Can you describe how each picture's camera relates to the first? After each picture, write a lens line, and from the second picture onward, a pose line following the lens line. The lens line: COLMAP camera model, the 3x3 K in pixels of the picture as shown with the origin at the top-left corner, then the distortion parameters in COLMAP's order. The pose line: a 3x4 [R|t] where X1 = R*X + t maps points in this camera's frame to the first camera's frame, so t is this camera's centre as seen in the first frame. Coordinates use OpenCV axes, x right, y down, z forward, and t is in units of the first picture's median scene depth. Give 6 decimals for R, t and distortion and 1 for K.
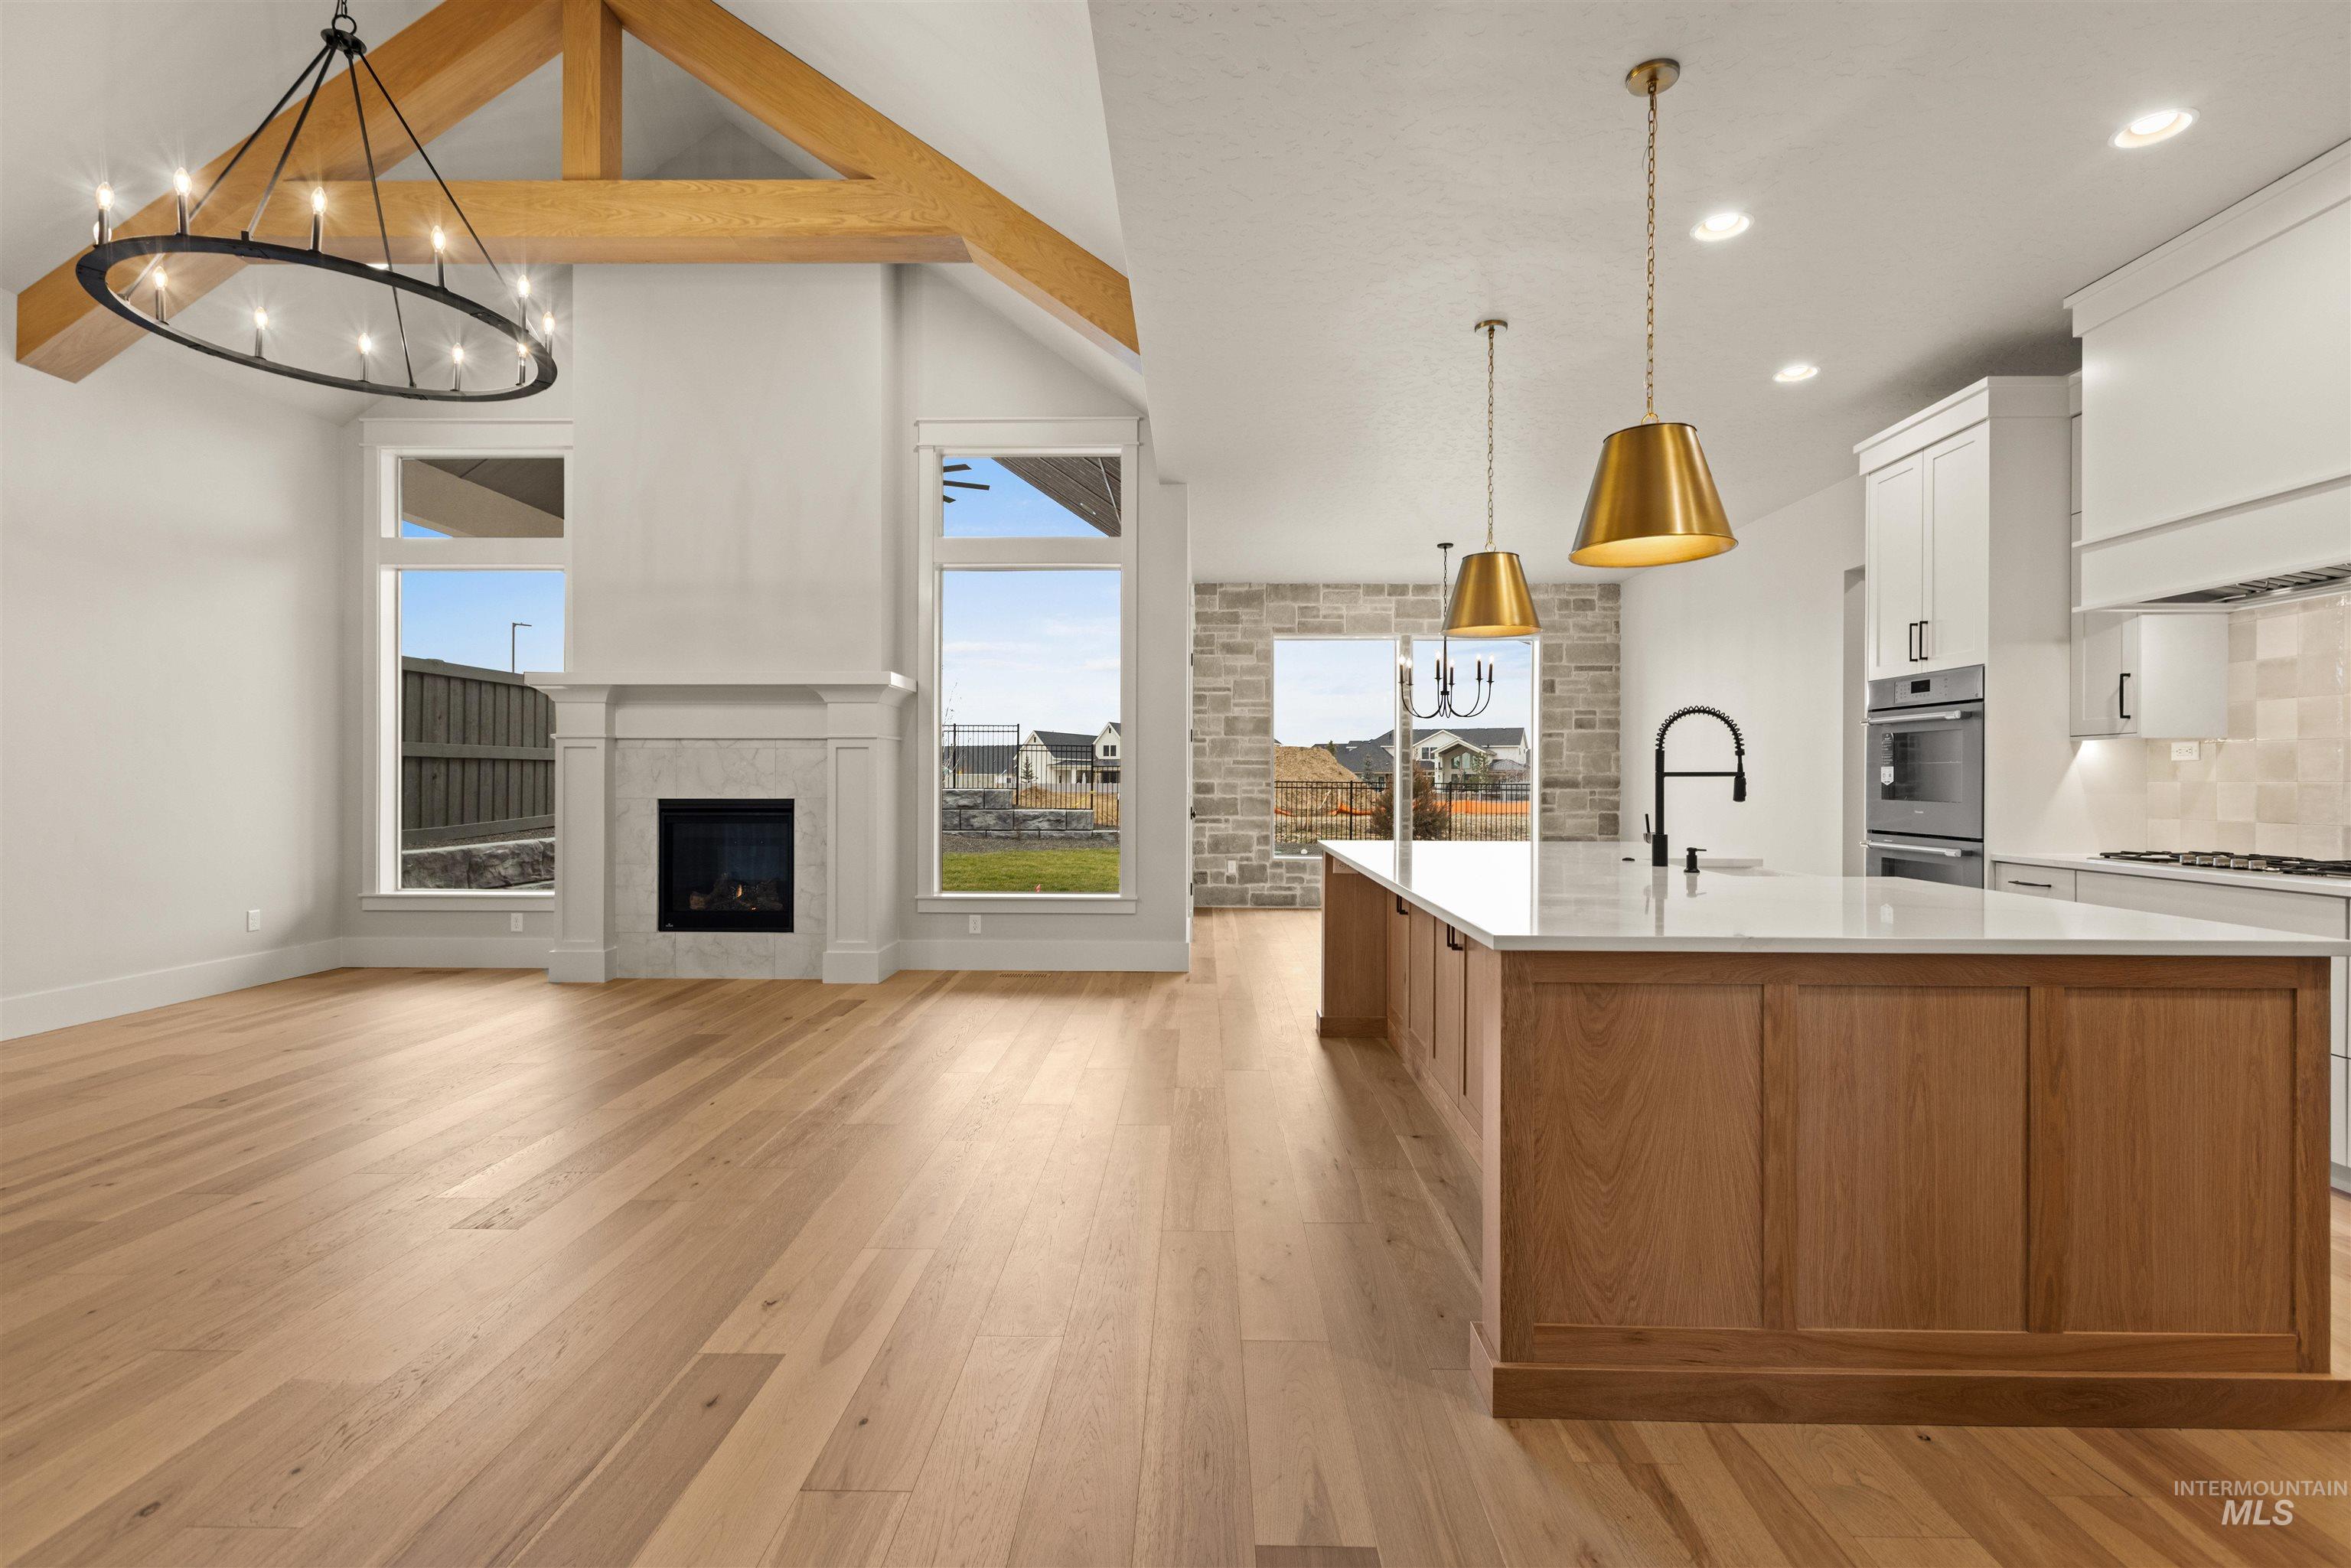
lens RADIAL K [[1072.9, 0, 1168.4], [0, 1072.9, 780.0], [0, 0, 1]] dist [-0.001051, 0.001721]
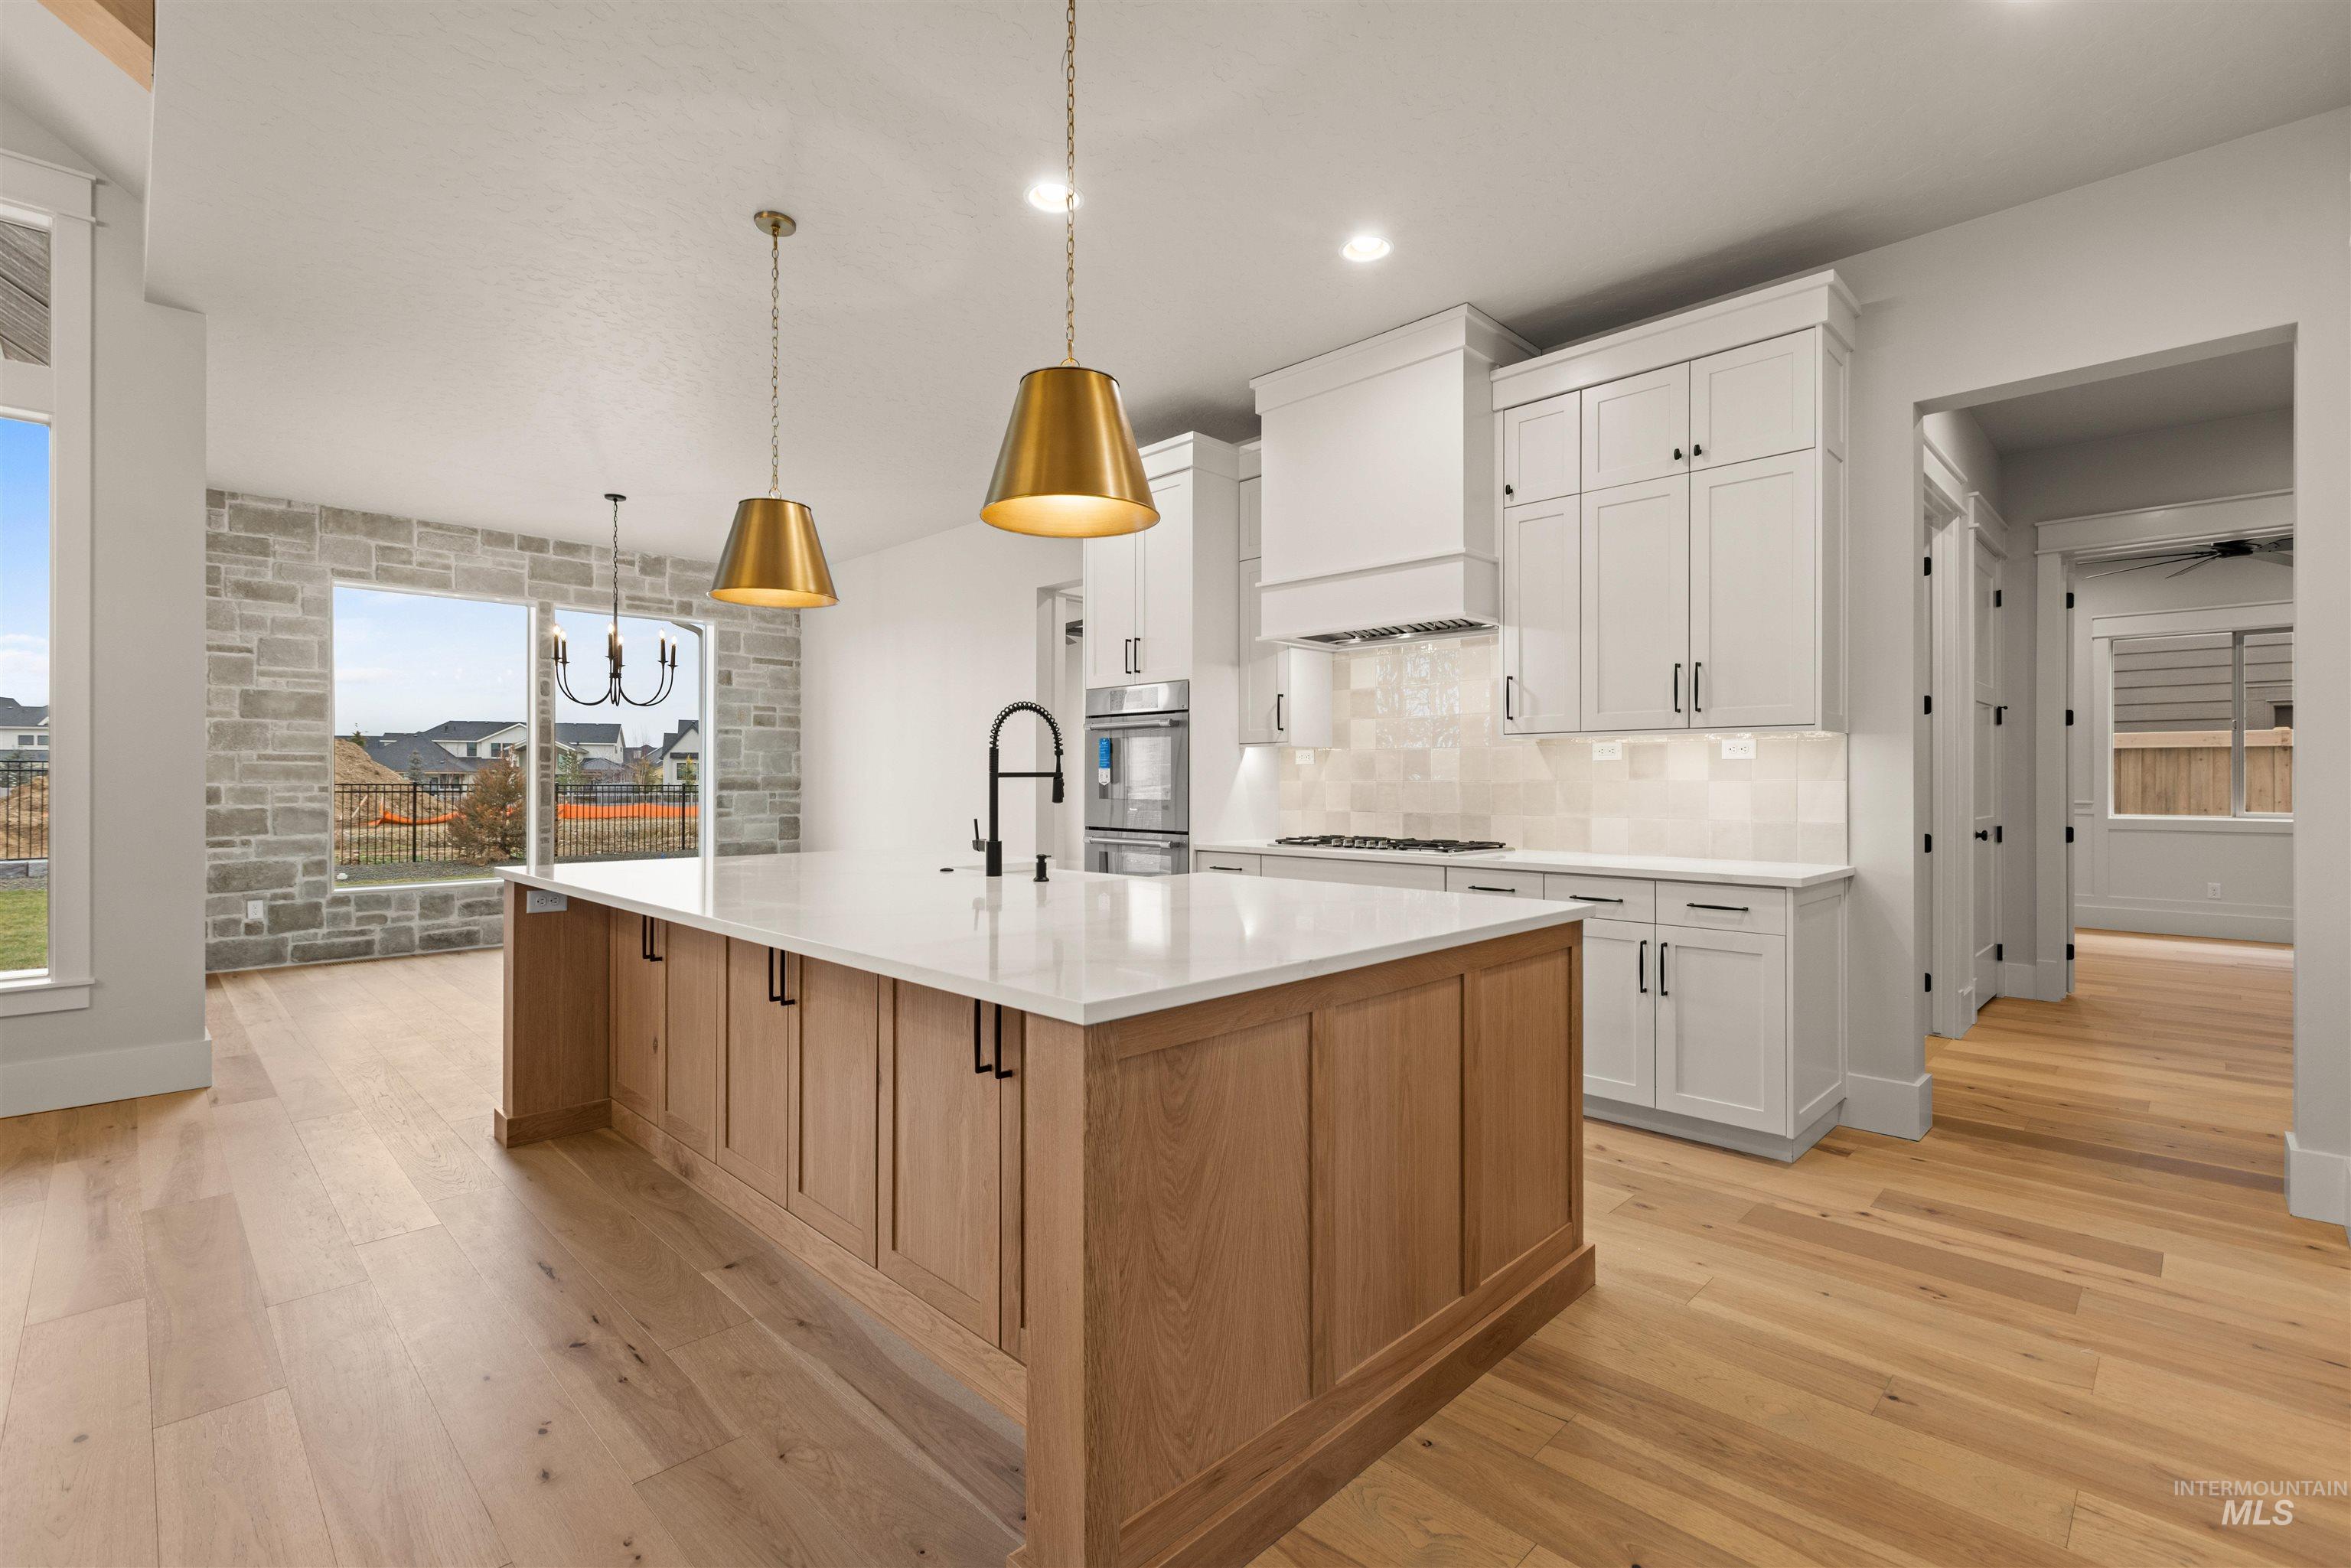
lens RADIAL K [[1064.6, 0, 1207.7], [0, 1064.6, 778.7], [0, 0, 1]] dist [0.001276, 0.000398]
pose [[0.676506, -0.001354, 0.736436, -0.048220], [0.002920, 0.999995, -0.000844, -0.000535], [-0.736431, 0.002721, 0.676507, 0.147320]]
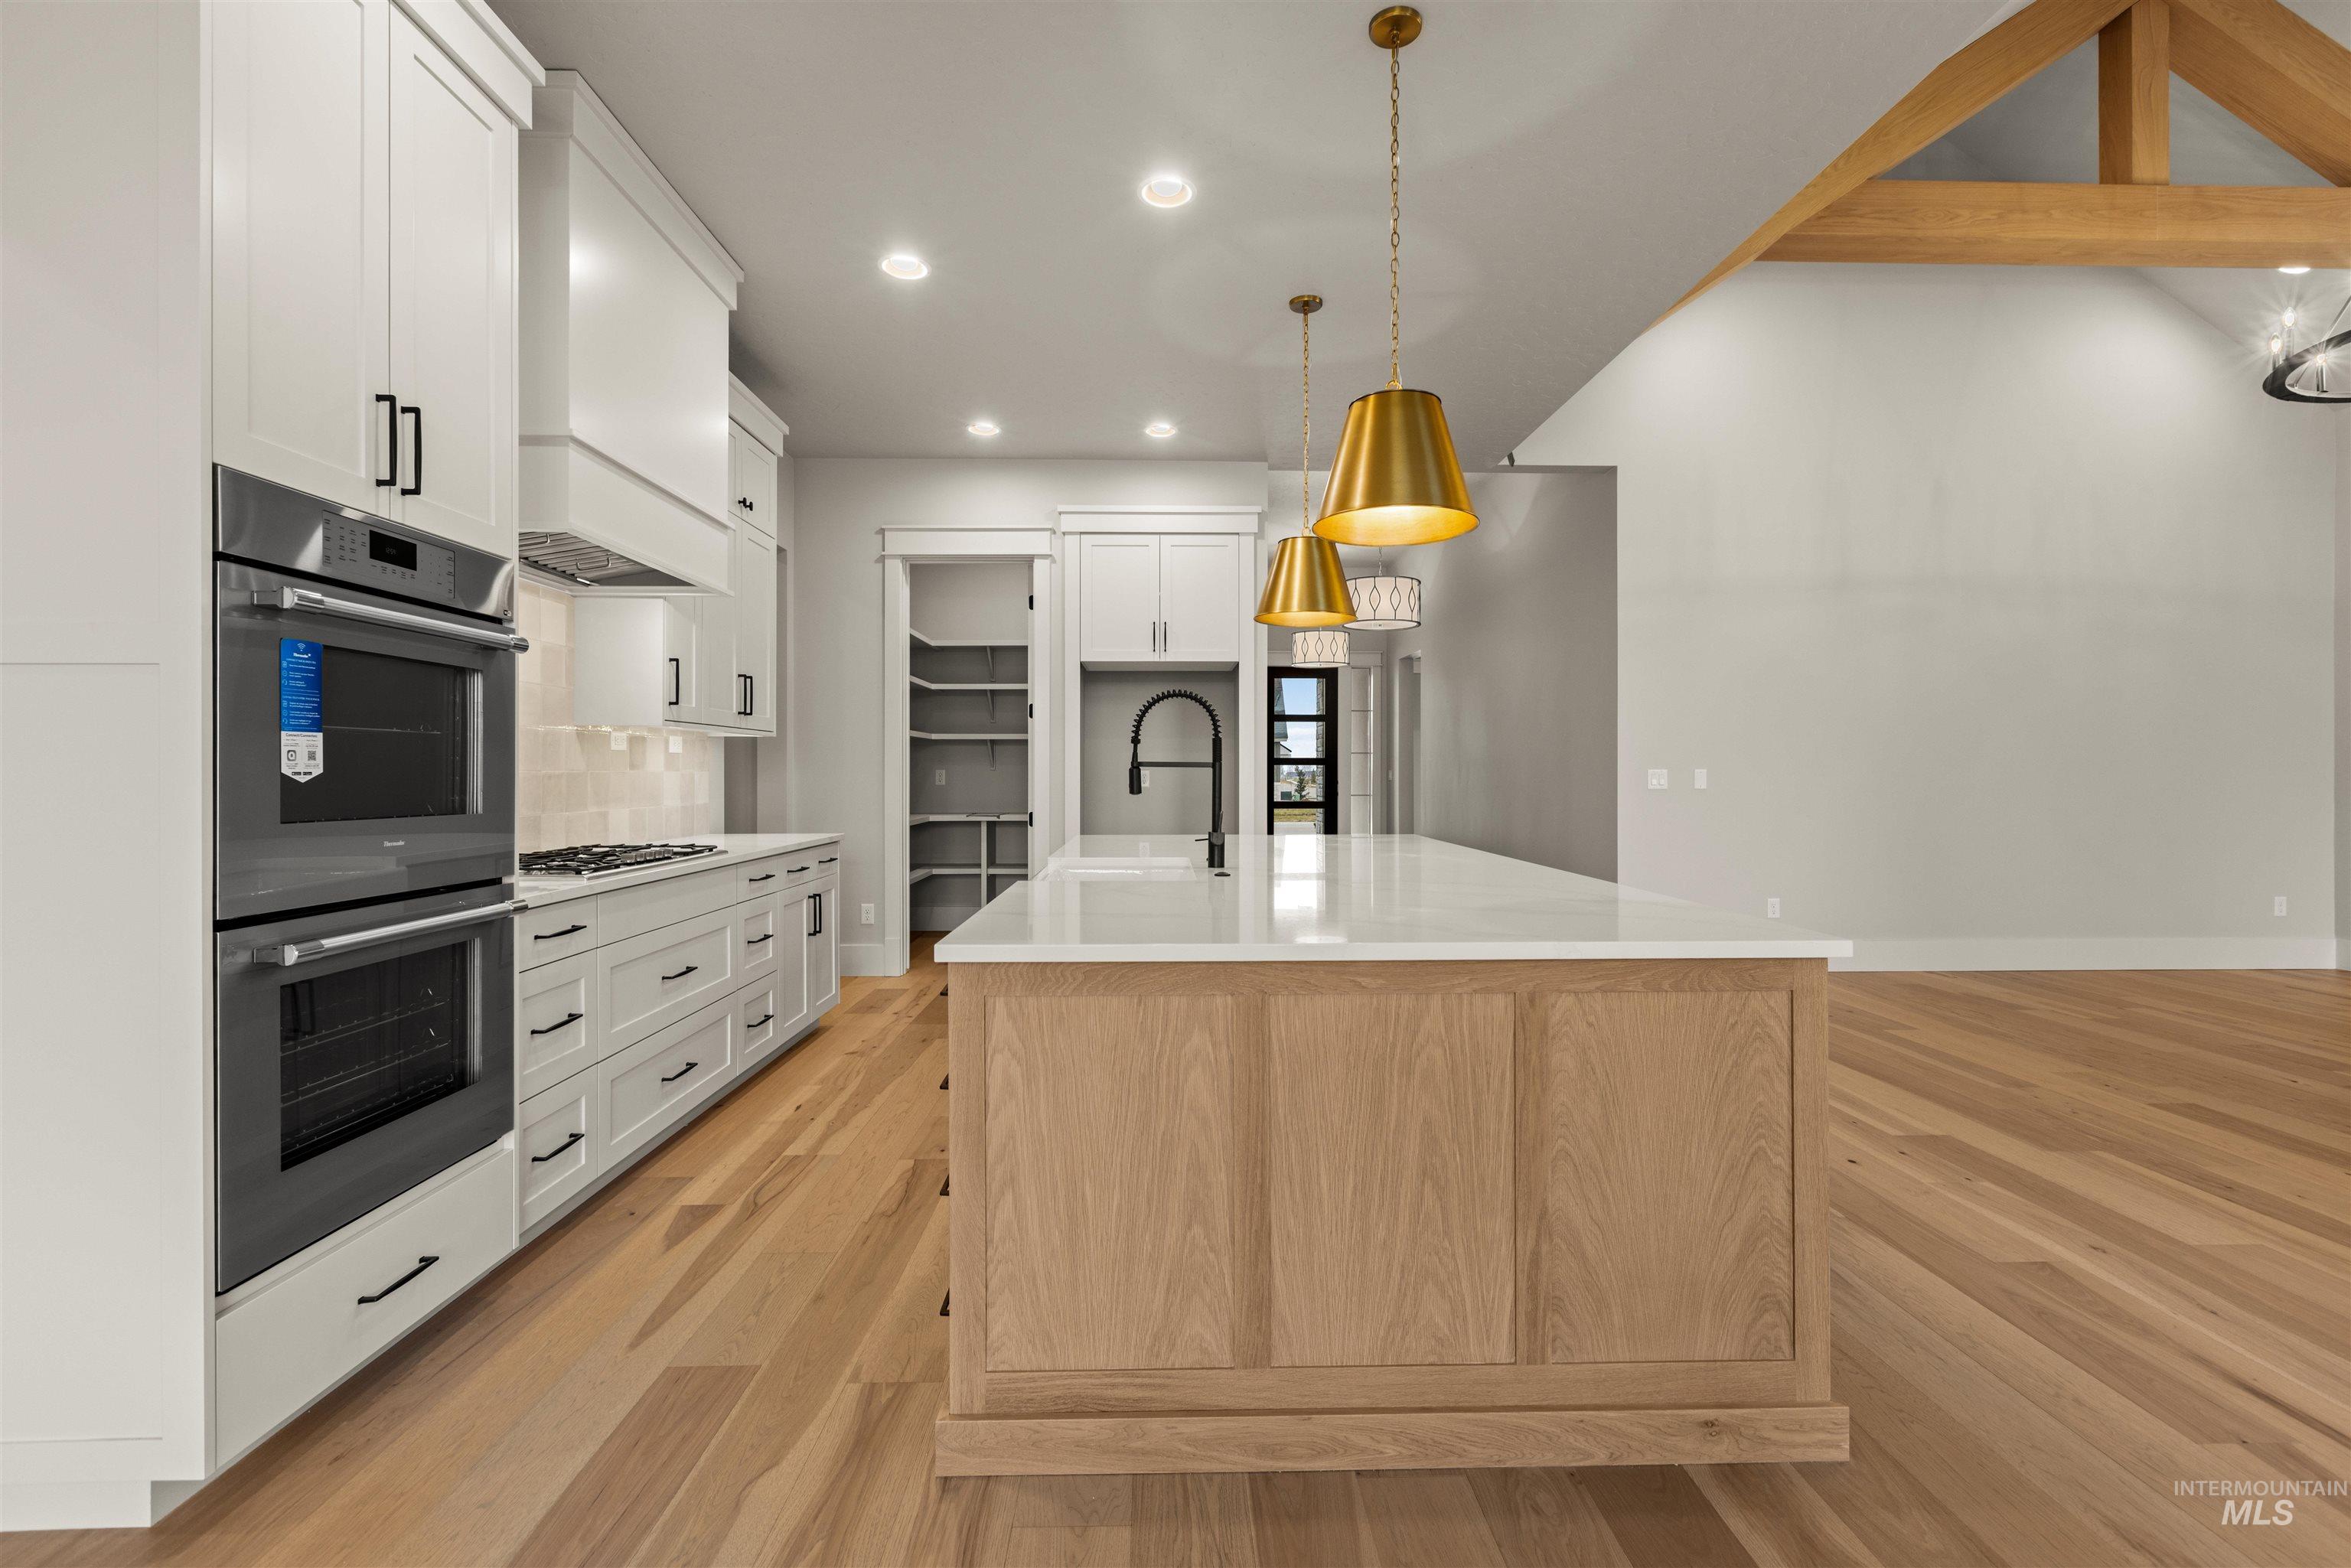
lens RADIAL K [[1041.0, 0, 1175.3], [0, 1041.0, 771.2], [0, 0, 1]] dist [0.001807, 0.000752]
pose [[-0.998857, -0.000454, -0.047800, 0.307128], [-0.000332, 0.999997, -0.002570, 0.001387], [0.047801, -0.002552, -0.998854, 1.073842]]
